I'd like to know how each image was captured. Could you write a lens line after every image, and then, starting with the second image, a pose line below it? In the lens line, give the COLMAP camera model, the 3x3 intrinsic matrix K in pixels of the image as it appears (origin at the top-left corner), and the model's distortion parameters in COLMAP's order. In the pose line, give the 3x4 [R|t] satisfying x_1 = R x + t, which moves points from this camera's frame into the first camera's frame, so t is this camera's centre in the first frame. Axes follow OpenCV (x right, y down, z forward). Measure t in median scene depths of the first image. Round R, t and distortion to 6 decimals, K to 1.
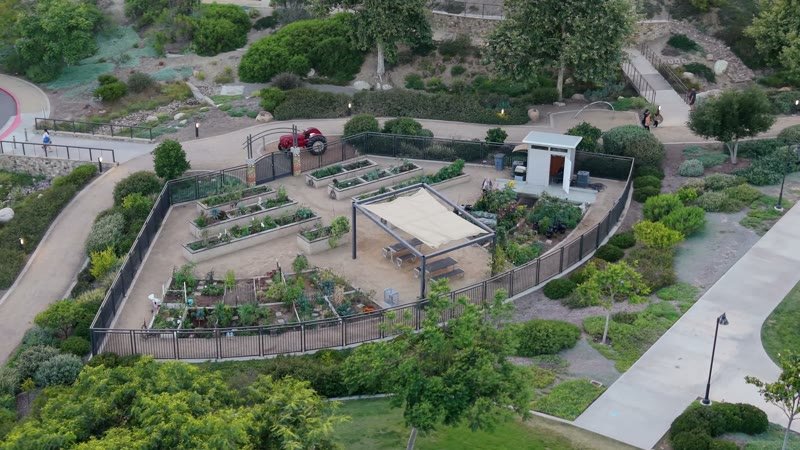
lens RADIAL K [[1138.7, 0, 396.9], [0, 1138.7, 226.7], [0, 0, 1]] dist [0.108981, 0.000000]
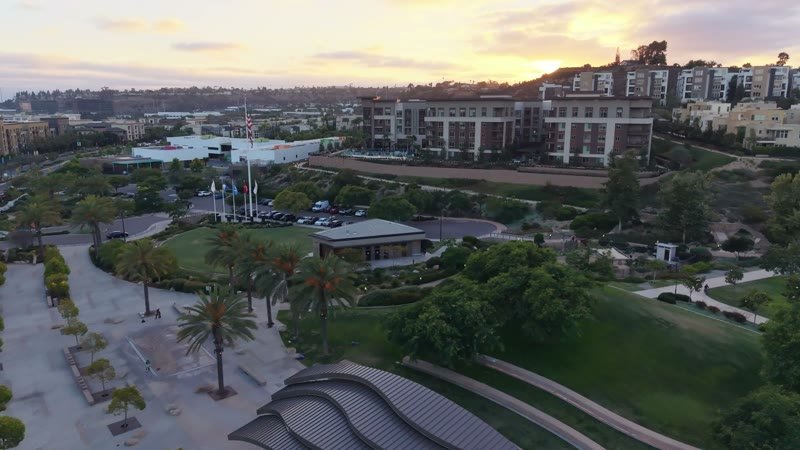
lens RADIAL K [[570.4, 0, 398.9], [0, 570.4, 229.5], [0, 0, 1]] dist [0.056338, -0.072647]
pose [[0.879026, 0.095926, -0.467024, 0.174748], [-0.200003, 0.963387, -0.178564, 0.235477], [0.432795, 0.250368, 0.866028, -0.501099]]
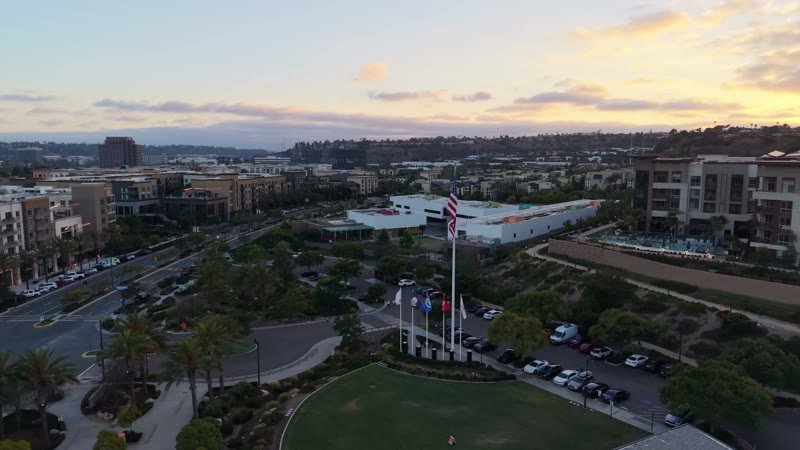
lens RADIAL K [[570.4, 0, 398.3], [0, 570.4, 225.9], [0, 0, 1]] dist [0.056338, -0.072647]
pose [[0.615714, 0.096318, -0.782061, -0.255492], [-0.335005, 0.930334, -0.149169, -0.044280], [0.713210, 0.353839, 0.605087, -0.026607]]
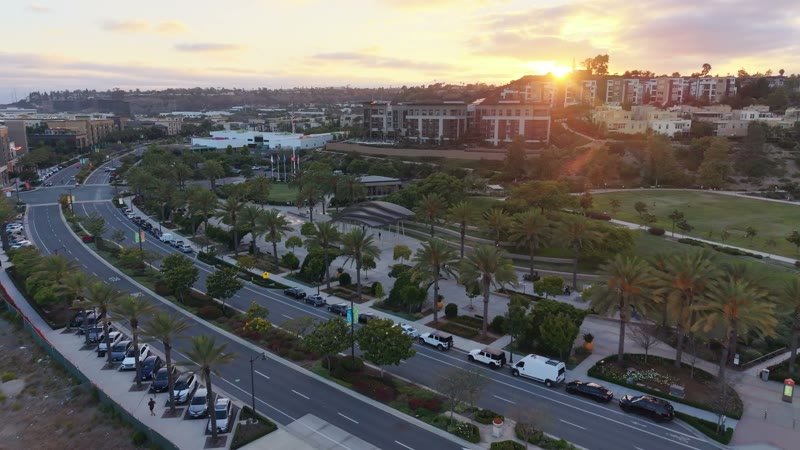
lens RADIAL K [[570.4, 0, 398.3], [0, 570.4, 231.9], [0, 0, 1]] dist [0.056338, -0.072647]
pose [[0.881759, 0.098216, -0.461361, 0.705402], [-0.199378, 0.964019, -0.175829, 0.612291], [0.427491, 0.247024, 0.869615, -1.321123]]
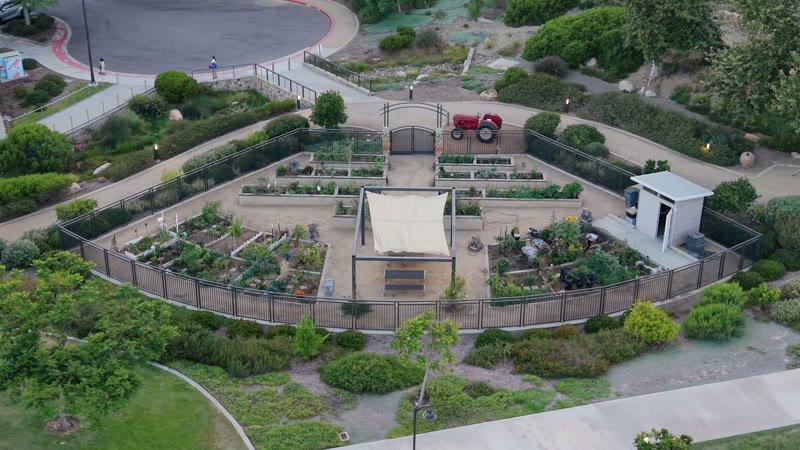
lens RADIAL K [[1138.7, 0, 395.9], [0, 1138.7, 224.6], [0, 0, 1]] dist [0.108981, 0.000000]
pose [[0.792190, 0.274142, -0.545235, 0.350901], [-0.258900, 0.960012, 0.106525, -0.068292], [0.552635, 0.056773, 0.831488, 0.151260]]
